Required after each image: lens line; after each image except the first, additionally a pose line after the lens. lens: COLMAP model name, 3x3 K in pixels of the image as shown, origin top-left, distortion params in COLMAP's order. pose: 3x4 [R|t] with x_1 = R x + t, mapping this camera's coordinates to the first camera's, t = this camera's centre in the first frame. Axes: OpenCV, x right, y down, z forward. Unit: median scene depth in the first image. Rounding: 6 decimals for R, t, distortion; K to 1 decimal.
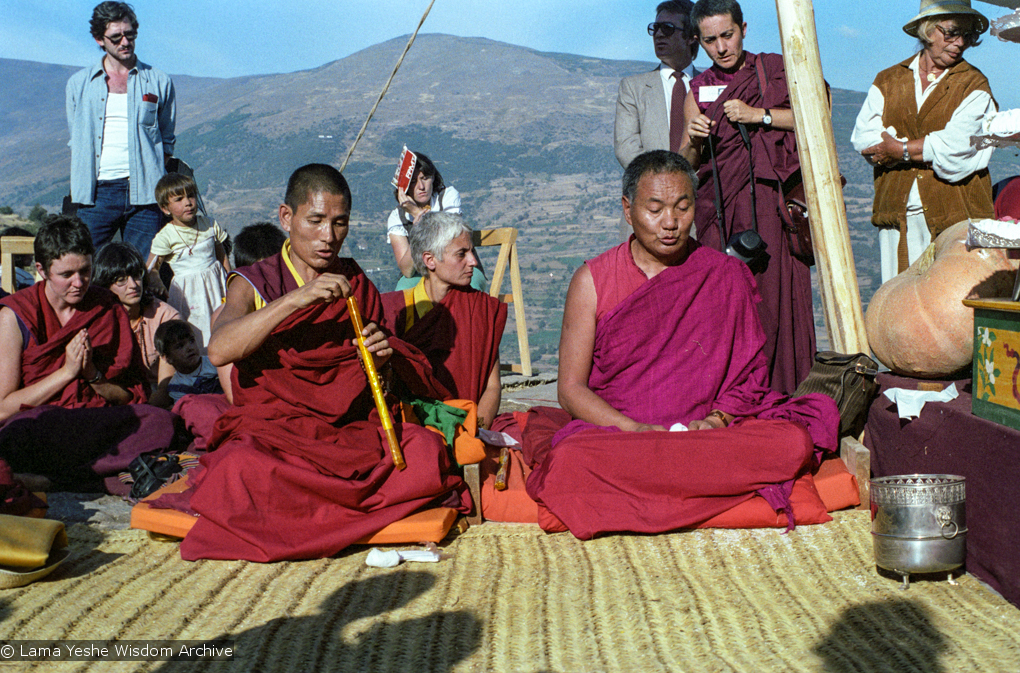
lens RADIAL K [[1689.3, 0, 517.1], [0, 1689.3, 331.5], [0, 0, 1]] dist [-0.117893, 0.000000]
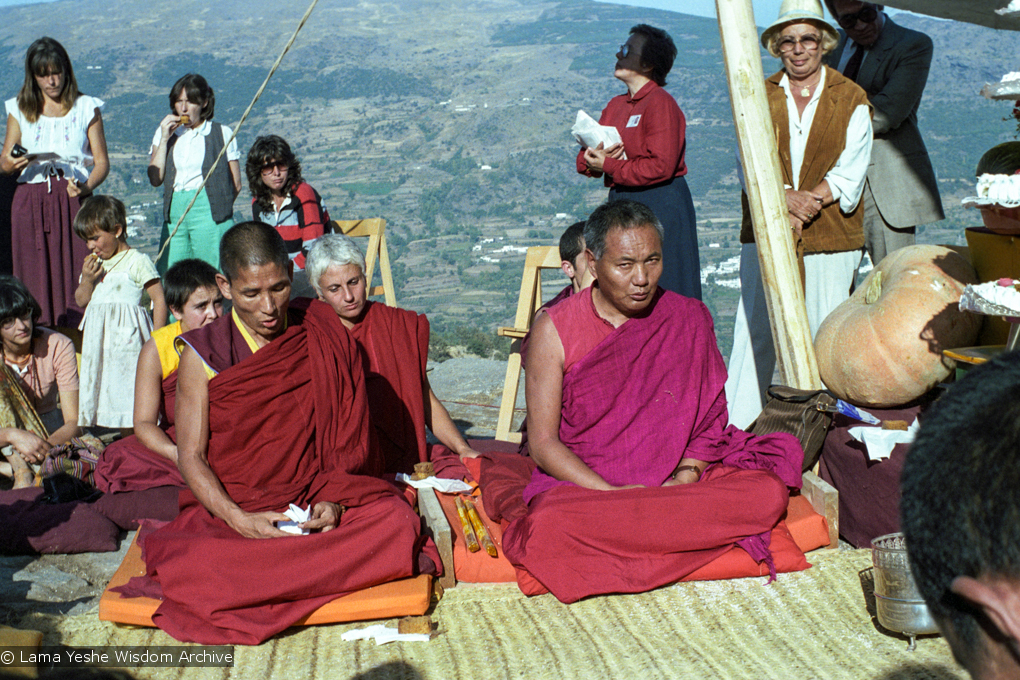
lens RADIAL K [[1709.1, 0, 519.5], [0, 1709.1, 315.0], [0, 0, 1]] dist [-0.126097, 0.000000]
pose [[0.990778, -0.042761, 0.128574, -0.098280], [0.038092, 0.998530, 0.038558, -0.075332], [-0.130033, -0.033304, 0.990950, 0.020367]]
